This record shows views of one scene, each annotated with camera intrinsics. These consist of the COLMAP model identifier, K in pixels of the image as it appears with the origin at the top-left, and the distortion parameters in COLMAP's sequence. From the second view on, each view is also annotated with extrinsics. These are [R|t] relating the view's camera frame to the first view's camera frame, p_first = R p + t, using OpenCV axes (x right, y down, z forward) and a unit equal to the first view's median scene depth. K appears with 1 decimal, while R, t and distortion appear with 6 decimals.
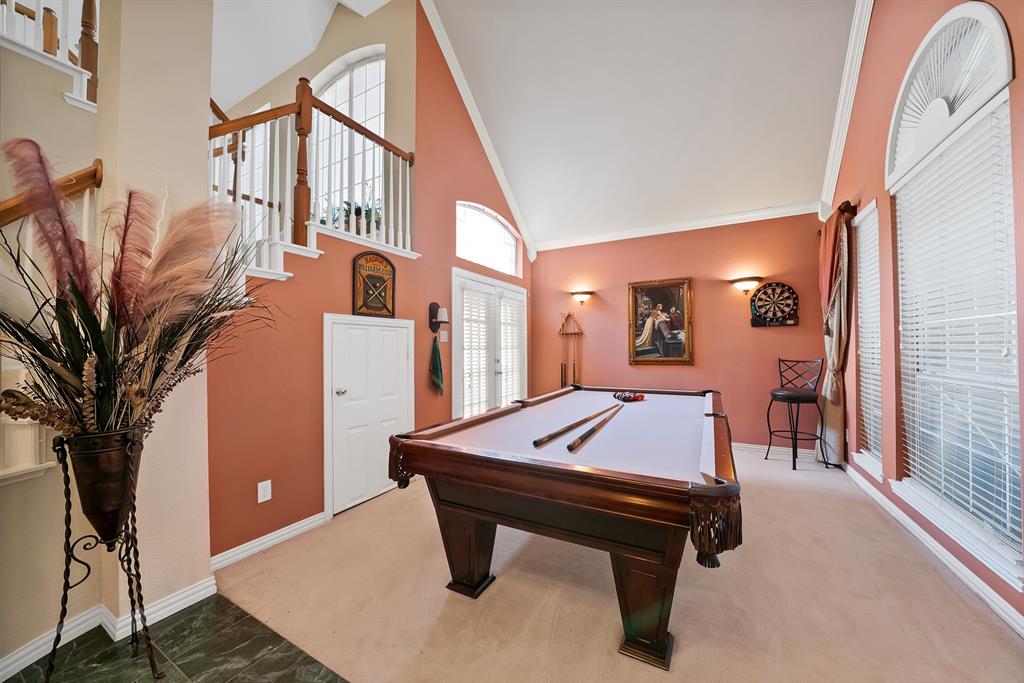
lens RADIAL K [[365.6, 0, 503.4], [0, 365.6, 341.7], [0, 0, 1]] dist [-0.007628, 0.000013]
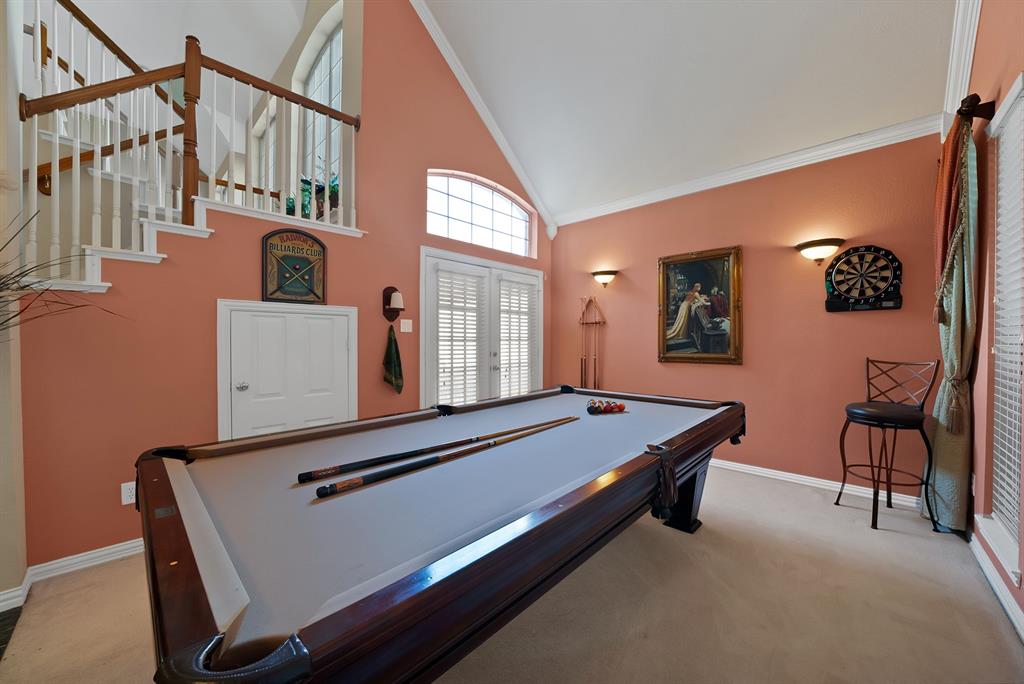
lens RADIAL K [[368.8, 0, 521.5], [0, 368.8, 340.3], [0, 0, 1]] dist [-0.009506, 0.000228]
pose [[0.973282, 0.008225, -0.229467, 0.297609], [-0.003584, 0.999781, 0.020636, 0.001333], [0.229586, -0.019262, 0.973098, 0.198392]]
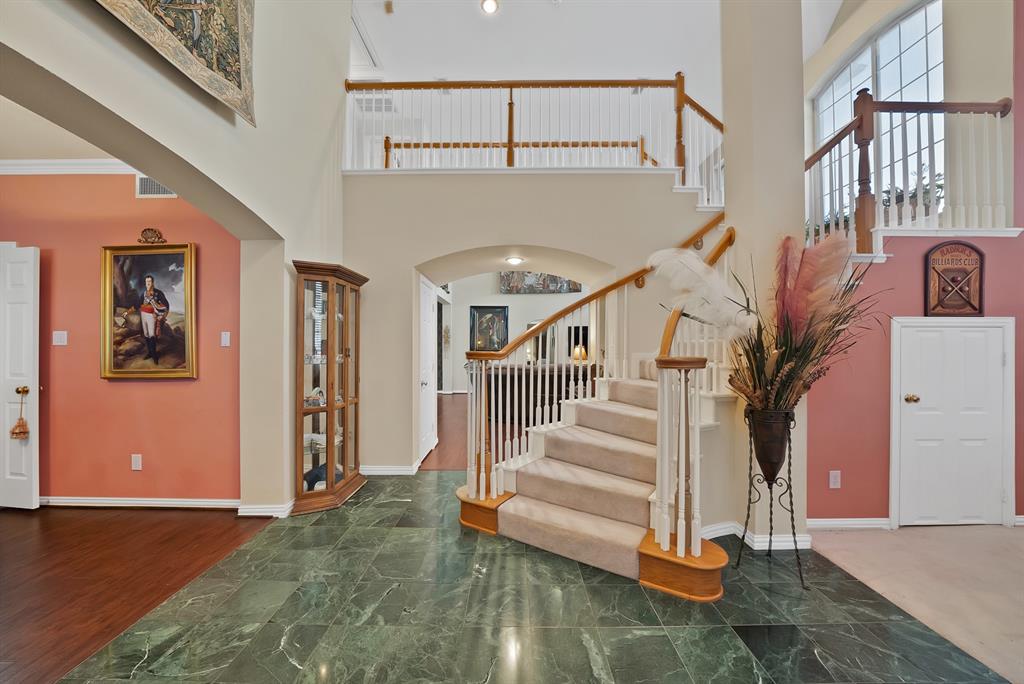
lens RADIAL K [[371.1, 0, 515.0], [0, 371.1, 343.2], [0, 0, 1]] dist [-0.012584, 0.000126]
pose [[0.514031, 0.000101, -0.857772, -0.113673], [0.012564, 0.999892, 0.007647, -0.019100], [0.857680, -0.014708, 0.513974, -0.252473]]
